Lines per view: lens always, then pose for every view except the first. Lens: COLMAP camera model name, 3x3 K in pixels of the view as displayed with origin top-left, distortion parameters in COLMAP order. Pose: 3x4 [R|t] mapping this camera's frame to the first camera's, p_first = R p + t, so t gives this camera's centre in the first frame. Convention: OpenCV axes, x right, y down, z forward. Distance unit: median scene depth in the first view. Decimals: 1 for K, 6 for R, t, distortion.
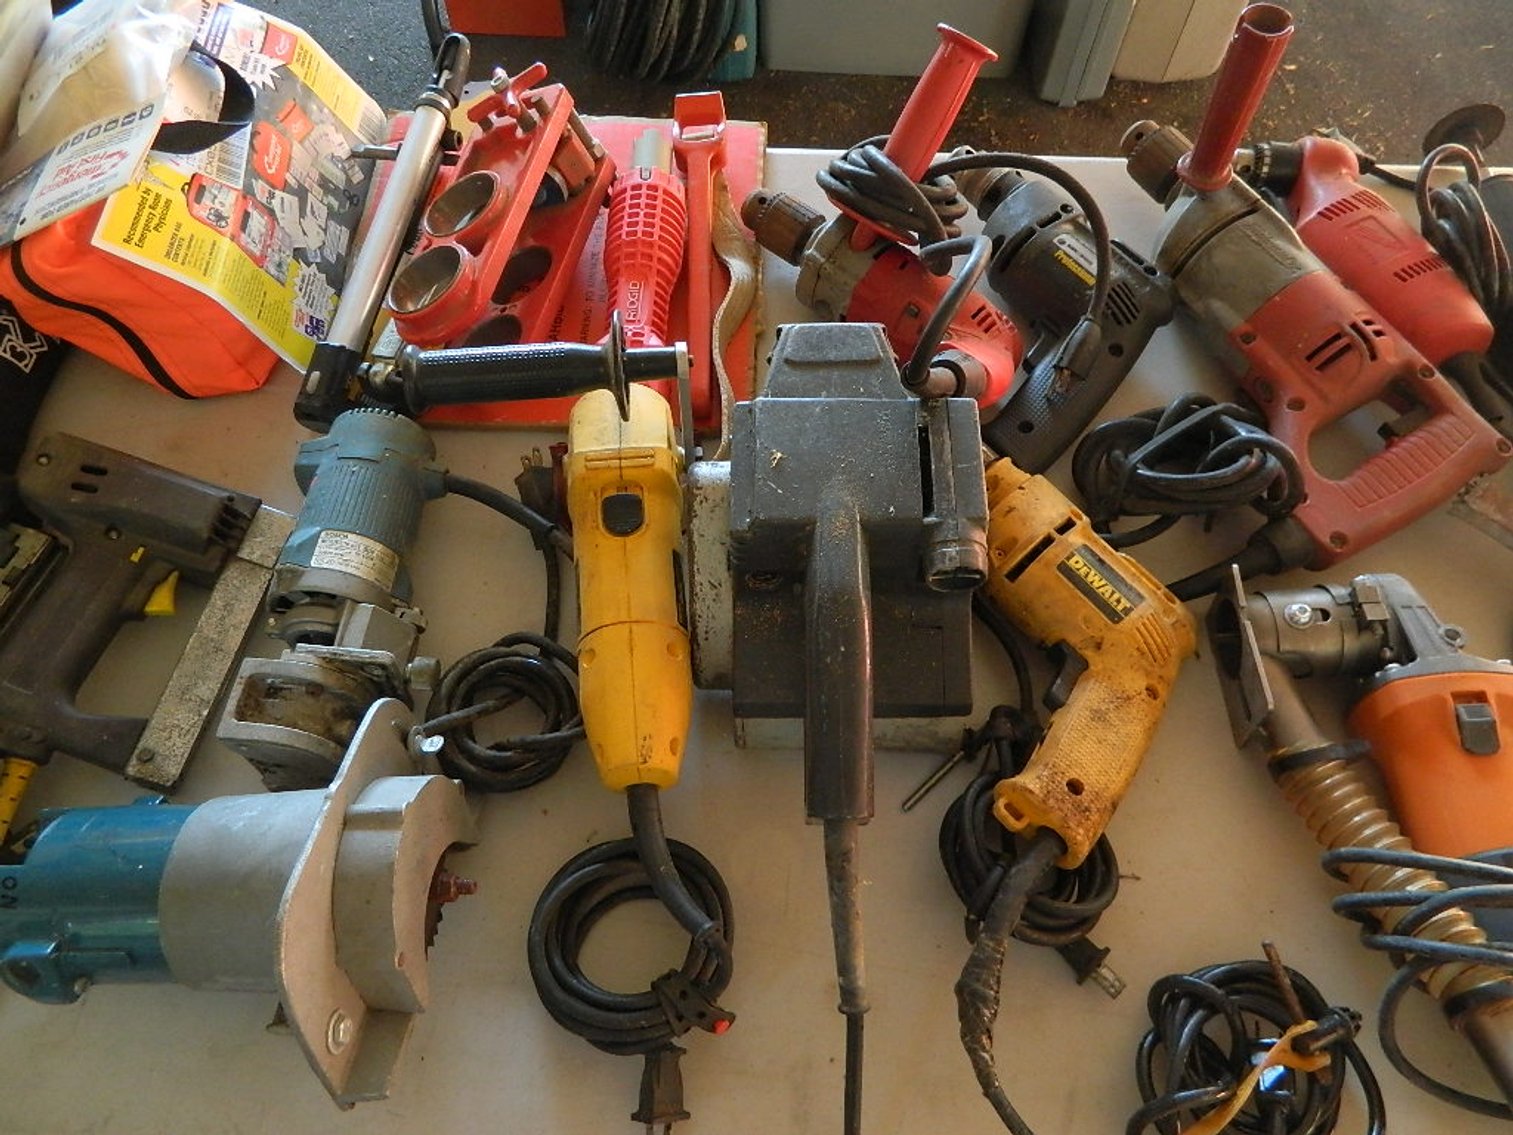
lens RADIAL K [[1103.6, 0, 756.6], [0, 1103.6, 567.9], [0, 0, 1]] dist [0.005143, -0.003251]
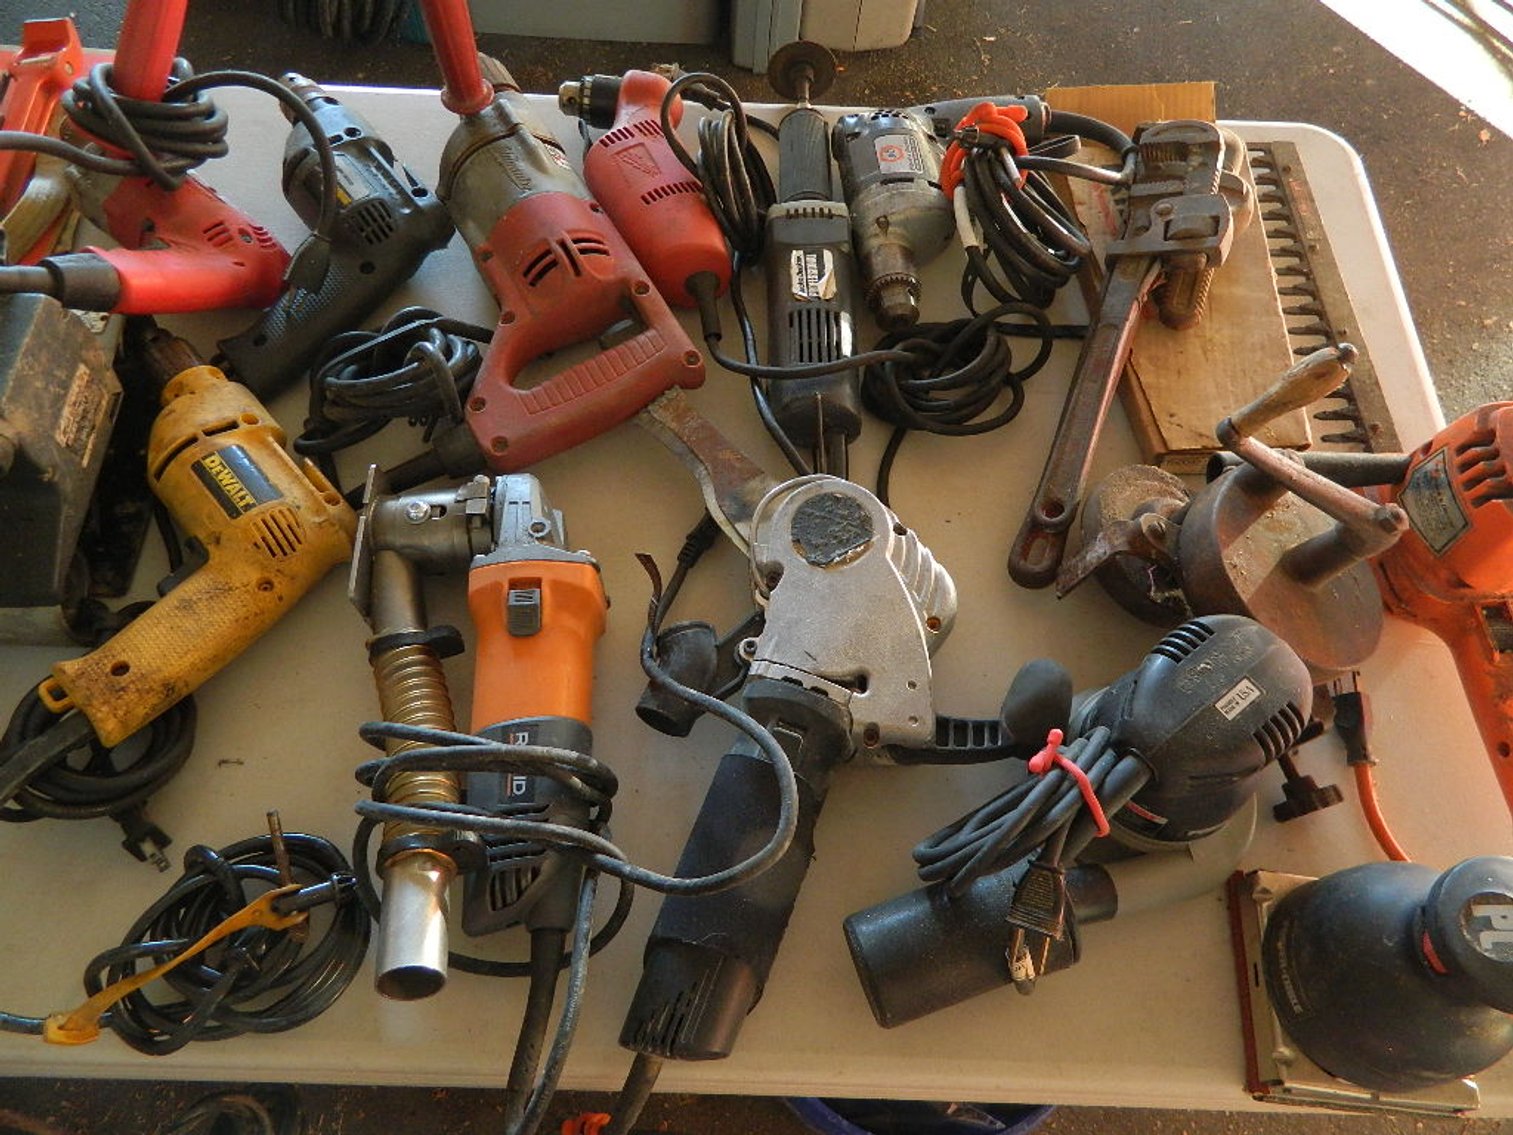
lens RADIAL K [[1103.6, 0, 756.2], [0, 1103.6, 567.3], [0, 0, 1]] dist [0.005143, -0.003251]
pose [[0.999240, -0.001806, 0.038941, 0.727878], [0.001452, 0.999957, 0.009119, 0.081732], [-0.038956, -0.009055, 0.999200, -0.049451]]
